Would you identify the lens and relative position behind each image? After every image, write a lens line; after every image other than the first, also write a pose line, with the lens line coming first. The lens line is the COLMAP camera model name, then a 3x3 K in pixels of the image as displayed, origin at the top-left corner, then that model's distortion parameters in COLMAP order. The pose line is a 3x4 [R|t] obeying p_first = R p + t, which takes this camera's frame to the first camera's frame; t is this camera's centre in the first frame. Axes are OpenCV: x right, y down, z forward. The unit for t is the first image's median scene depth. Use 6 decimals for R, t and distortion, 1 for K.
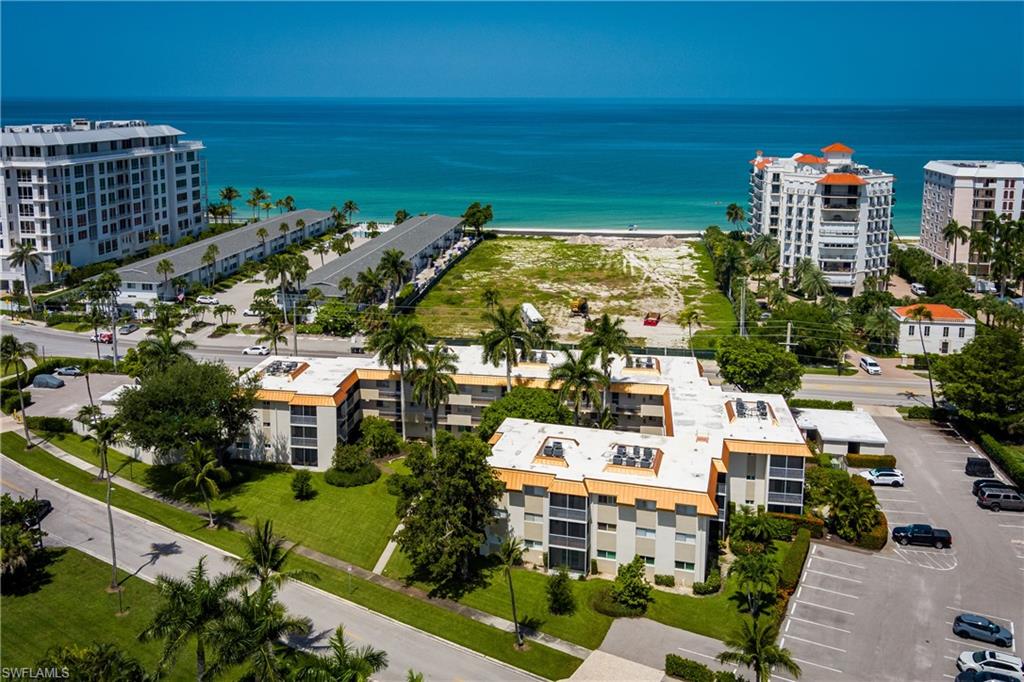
lens RADIAL K [[930.8, 0, 480.2], [0, 930.8, 244.7], [0, 0, 1]] dist [0.013504, -0.002684]
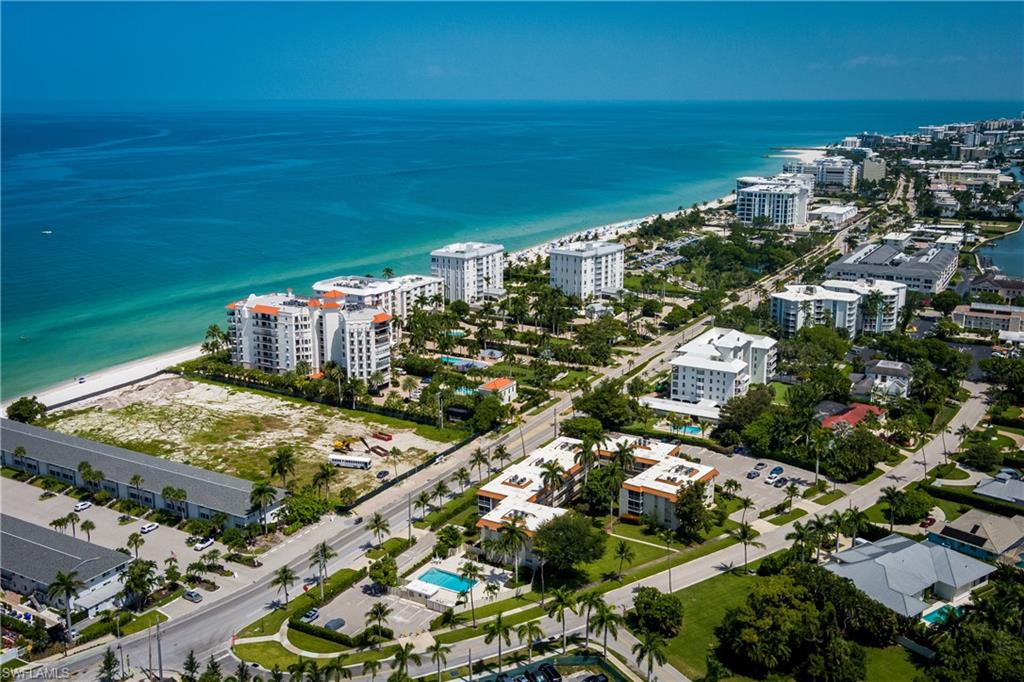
lens RADIAL K [[972.0, 0, 506.0], [0, 972.0, 353.6], [0, 0, 1]] dist [0.054147, -0.091796]
pose [[0.353009, -0.242000, 0.903782, -1.023377], [0.151811, 0.967985, 0.199895, -0.301668], [-0.923222, 0.066639, 0.378445, 0.177570]]
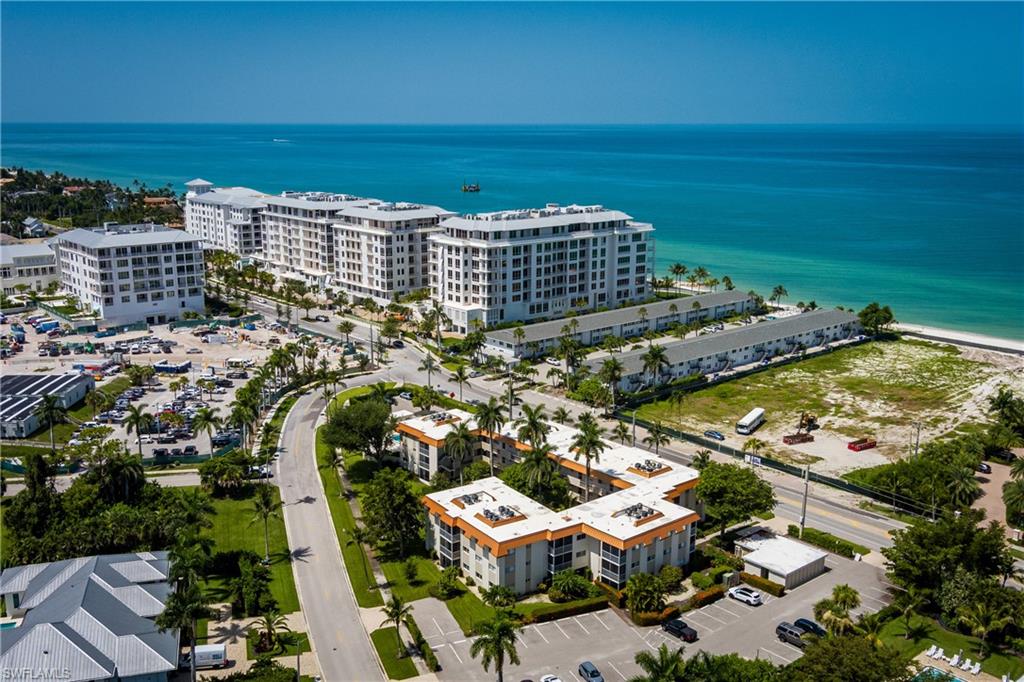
lens RADIAL K [[972.0, 0, 506.0], [0, 972.0, 353.6], [0, 0, 1]] dist [0.054147, -0.091796]
pose [[0.766367, 0.148531, -0.624996, 0.490852], [-0.101837, 0.988691, 0.110091, -0.091860], [0.634280, -0.020722, 0.772826, -0.100499]]
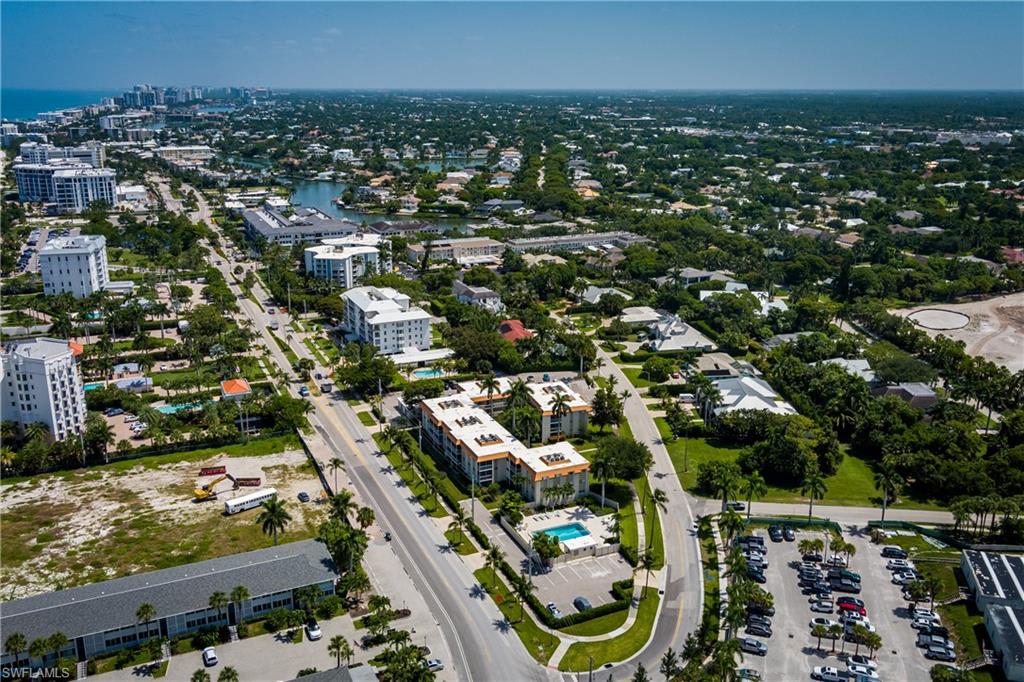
lens RADIAL K [[870.5, 0, 504.5], [0, 870.5, 342.6], [0, 0, 1]] dist [0.037245, -0.016924]
pose [[-0.546168, -0.238791, 0.802919, -0.864372], [0.134444, 0.921095, 0.365389, -0.422303], [-0.826816, 0.307512, -0.470969, 1.050393]]
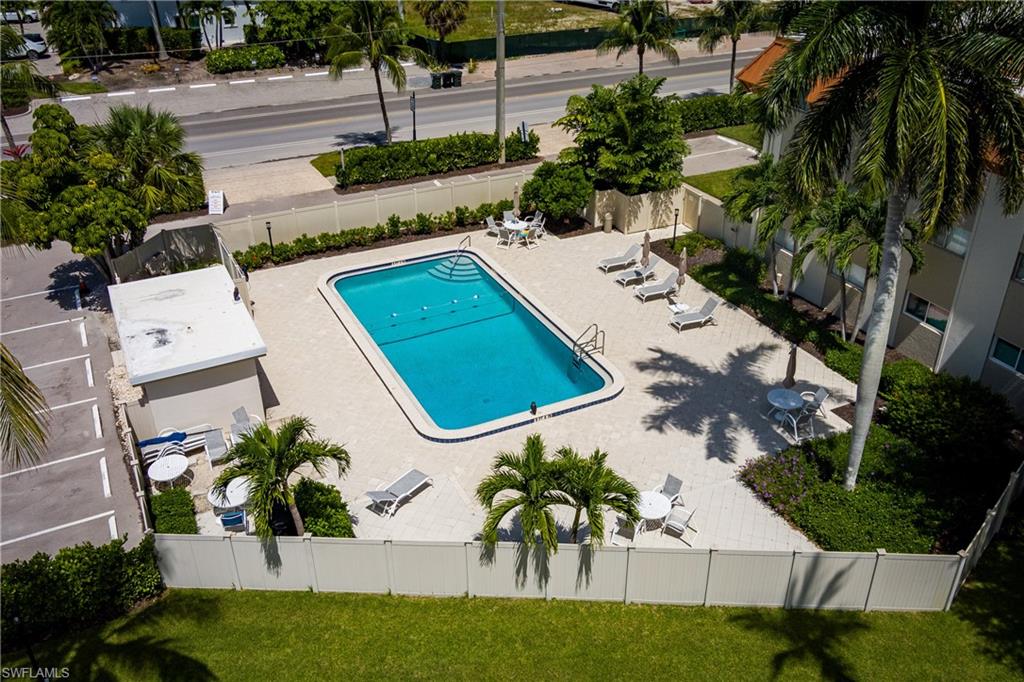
lens RADIAL K [[870.5, 0, 504.5], [0, 870.5, 342.6], [0, 0, 1]] dist [0.037245, -0.016924]
pose [[0.813640, -0.292742, 0.502287, -0.269484], [0.097326, 0.920367, 0.378752, 0.058519], [-0.573165, -0.259282, 0.777338, 0.500500]]
